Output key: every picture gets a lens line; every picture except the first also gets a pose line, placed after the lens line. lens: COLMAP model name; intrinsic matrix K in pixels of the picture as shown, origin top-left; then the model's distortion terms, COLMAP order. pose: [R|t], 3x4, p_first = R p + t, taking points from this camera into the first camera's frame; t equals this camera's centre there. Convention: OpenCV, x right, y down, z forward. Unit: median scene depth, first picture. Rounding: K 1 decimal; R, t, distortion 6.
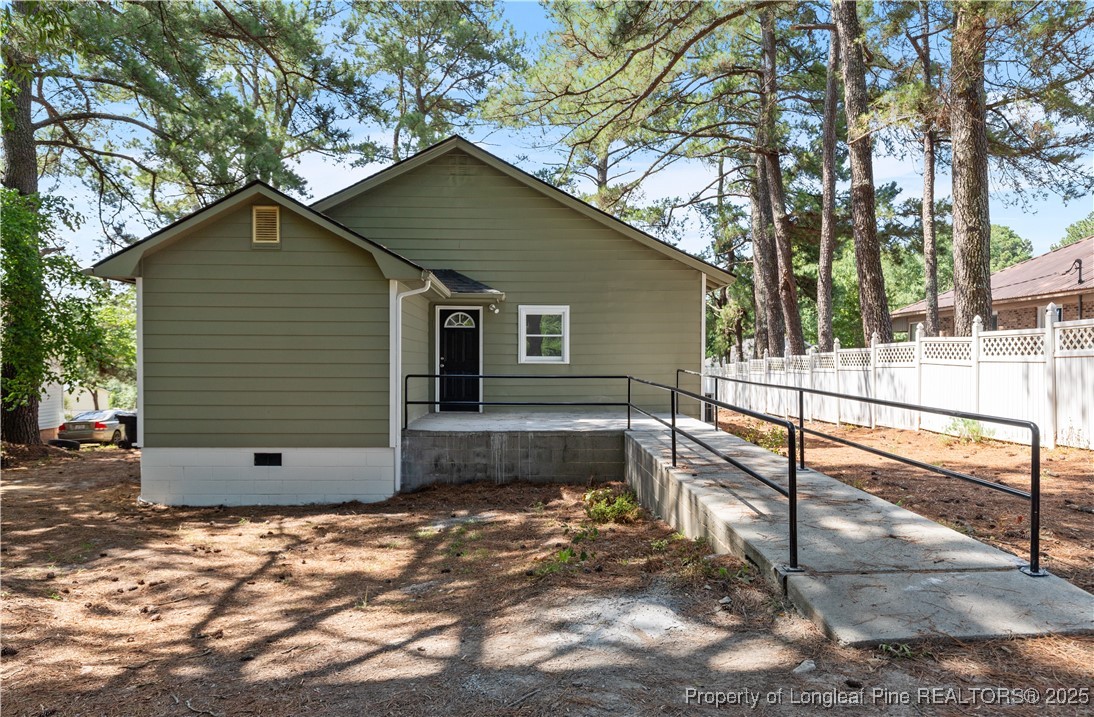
lens RADIAL K [[746.2, 0, 549.1], [0, 746.2, 355.5], [0, 0, 1]] dist [0.006938, 0.000238]
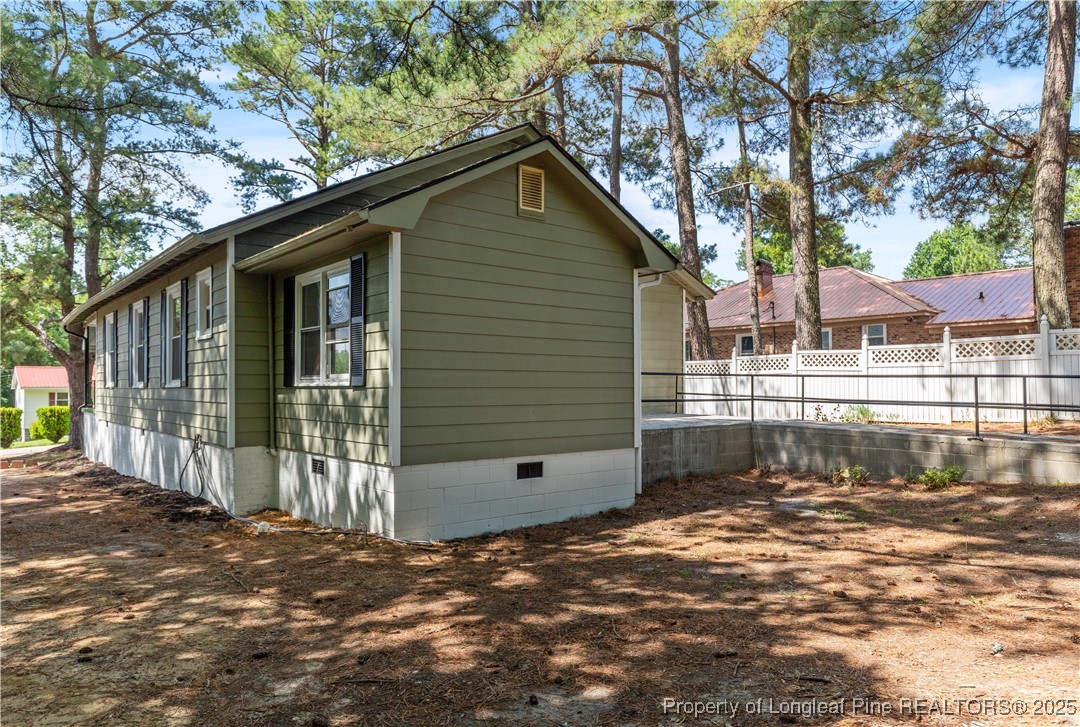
lens RADIAL K [[711.3, 0, 540.1], [0, 711.3, 367.9], [0, 0, 1]] dist [-0.002917, 0.000225]
pose [[0.800583, 0.011388, 0.599113, -0.786188], [-0.001504, 0.999854, -0.016995, 0.036054], [-0.599220, 0.012705, 0.800484, 0.334312]]
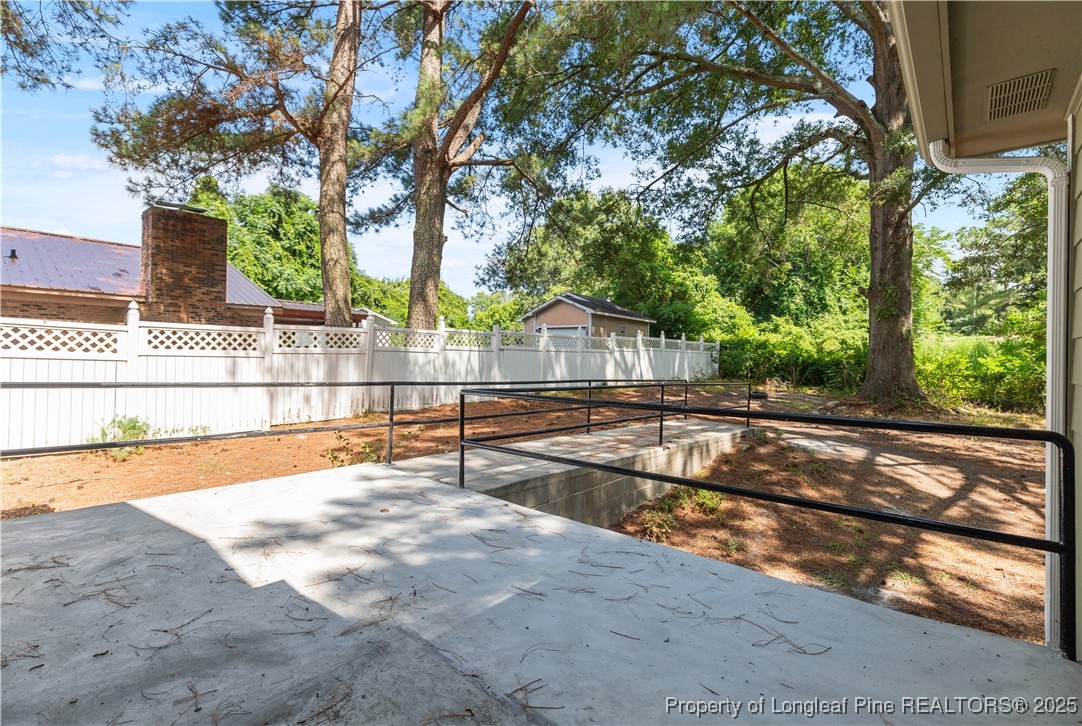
lens RADIAL K [[500.4, 0, 541.6], [0, 500.4, 360.0], [0, 0, 1]] dist [0.008199, -0.002421]
pose [[-0.734082, -0.012751, 0.678941, -0.180629], [-0.020821, 0.999776, -0.003736, 0.006687], [-0.678742, -0.016878, -0.734183, 1.224277]]
